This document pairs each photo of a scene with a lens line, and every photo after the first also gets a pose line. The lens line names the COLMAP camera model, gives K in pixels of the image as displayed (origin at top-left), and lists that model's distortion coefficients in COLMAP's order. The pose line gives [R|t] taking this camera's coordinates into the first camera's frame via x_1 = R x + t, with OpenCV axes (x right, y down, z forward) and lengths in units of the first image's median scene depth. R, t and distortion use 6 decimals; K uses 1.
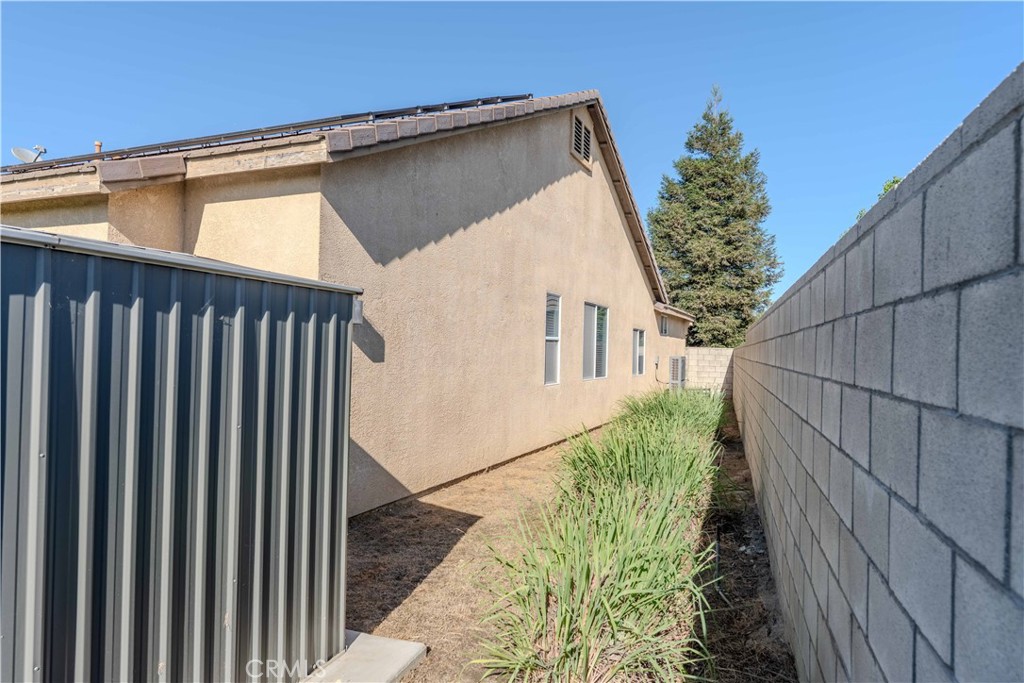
lens RADIAL K [[651.9, 0, 511.1], [0, 651.9, 343.0], [0, 0, 1]] dist [-0.005477, 0.001951]
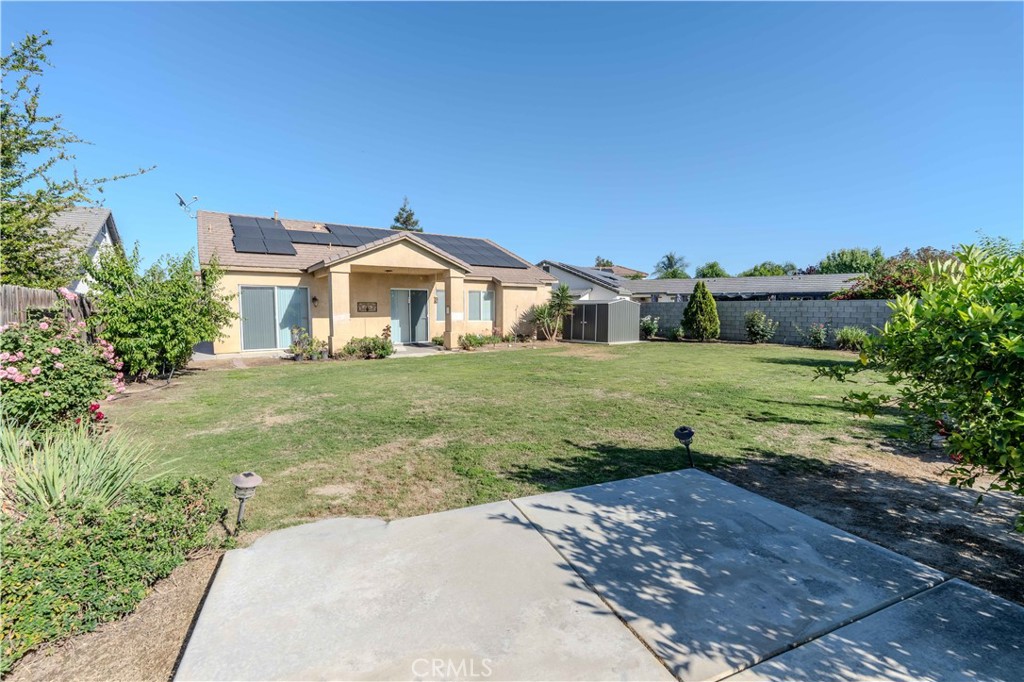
lens RADIAL K [[447.6, 0, 510.9], [0, 447.6, 343.4], [0, 0, 1]] dist [0.000229, -0.000085]
pose [[0.541096, -0.086569, 0.836493, -0.948110], [0.005556, 0.995034, 0.099383, -0.023183], [-0.840943, -0.049128, 0.538890, -0.243206]]
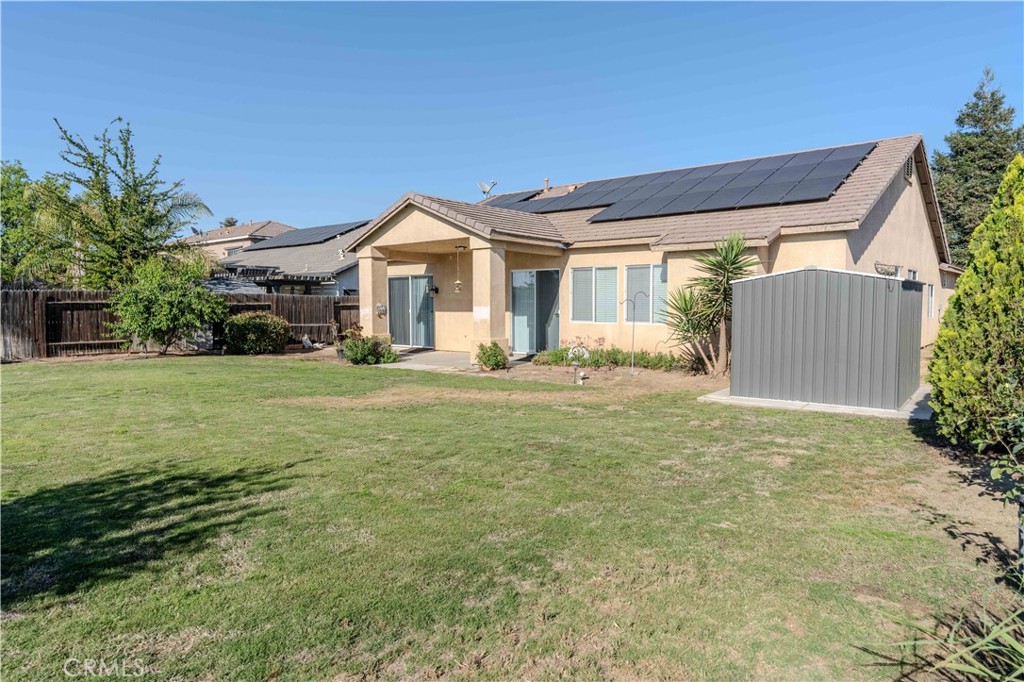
lens RADIAL K [[651.9, 0, 512.2], [0, 651.9, 343.1], [0, 0, 1]] dist [-0.005477, 0.001951]
pose [[0.959017, -0.007077, -0.283261, -0.177159], [0.026206, 0.997619, 0.063797, -0.005727], [0.282135, -0.068605, 0.956918, -0.384456]]
